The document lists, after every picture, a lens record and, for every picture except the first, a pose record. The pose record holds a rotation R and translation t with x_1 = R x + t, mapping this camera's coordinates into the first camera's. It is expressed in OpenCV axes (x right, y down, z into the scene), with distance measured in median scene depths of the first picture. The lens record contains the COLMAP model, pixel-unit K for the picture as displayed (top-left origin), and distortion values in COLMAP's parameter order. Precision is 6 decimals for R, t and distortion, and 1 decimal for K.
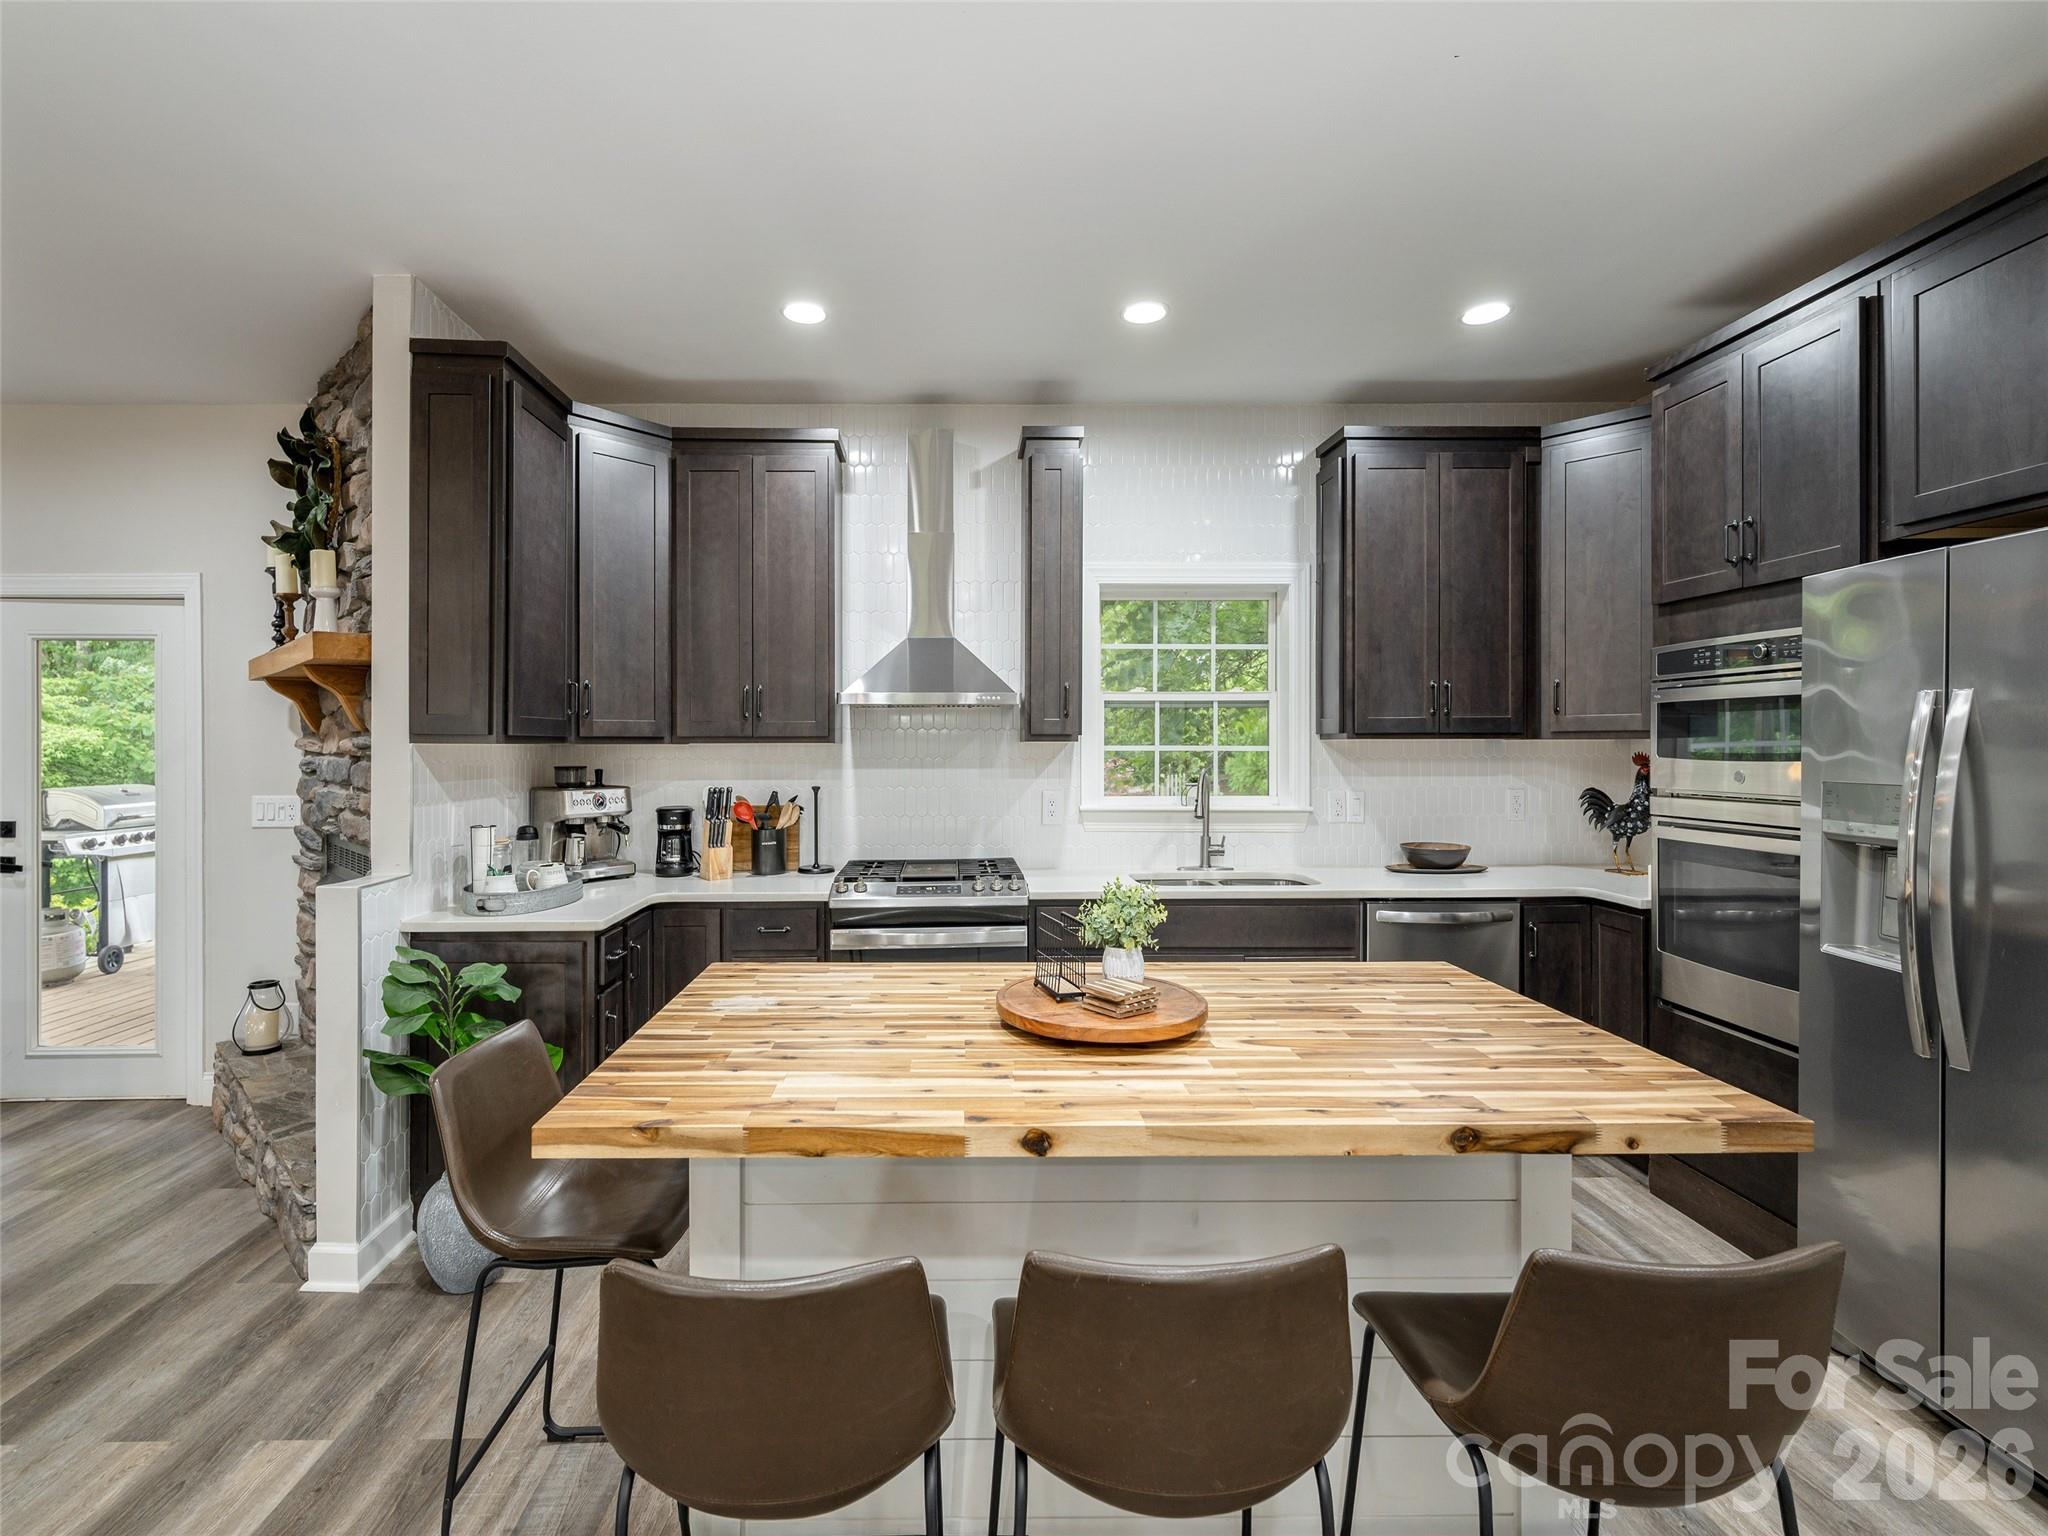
lens RADIAL K [[991.1, 0, 933.6], [0, 991.1, 755.7], [0, 0, 1]] dist [0.012812, 0.000250]
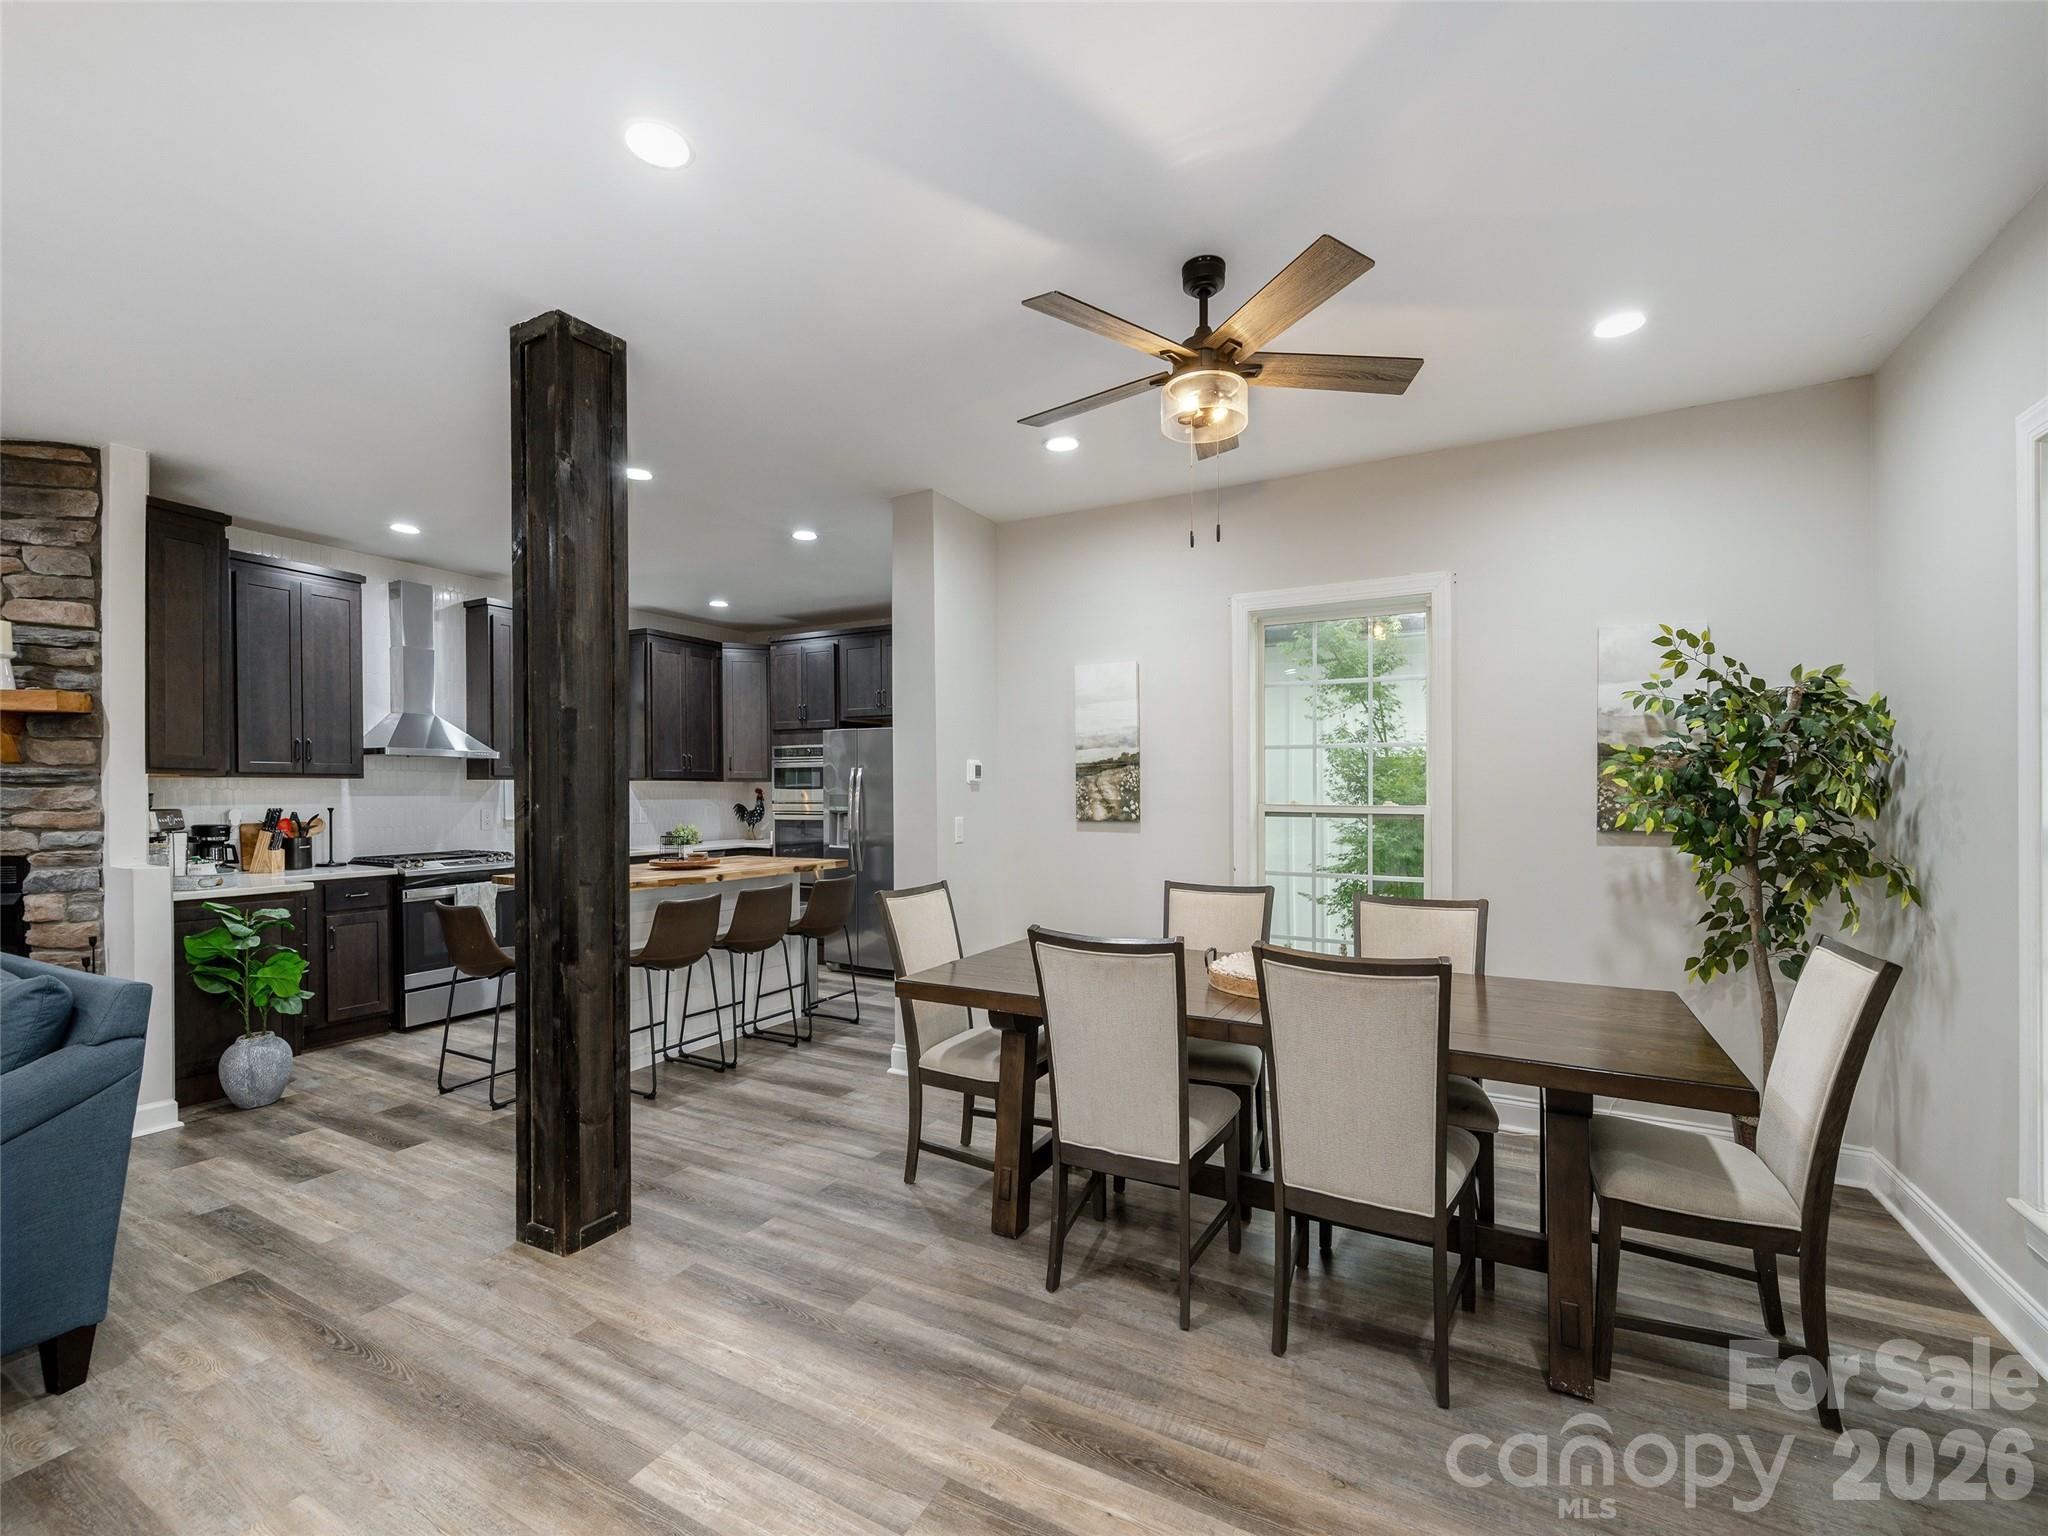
lens RADIAL K [[907.5, 0, 1013.4], [0, 907.5, 813.0], [0, 0, 1]] dist [-0.011188, -0.000124]
pose [[0.516275, -0.015829, 0.856277, -0.786562], [0.004645, 0.999866, 0.015683, 0.024042], [-0.856410, -0.004119, 0.516279, -0.601396]]
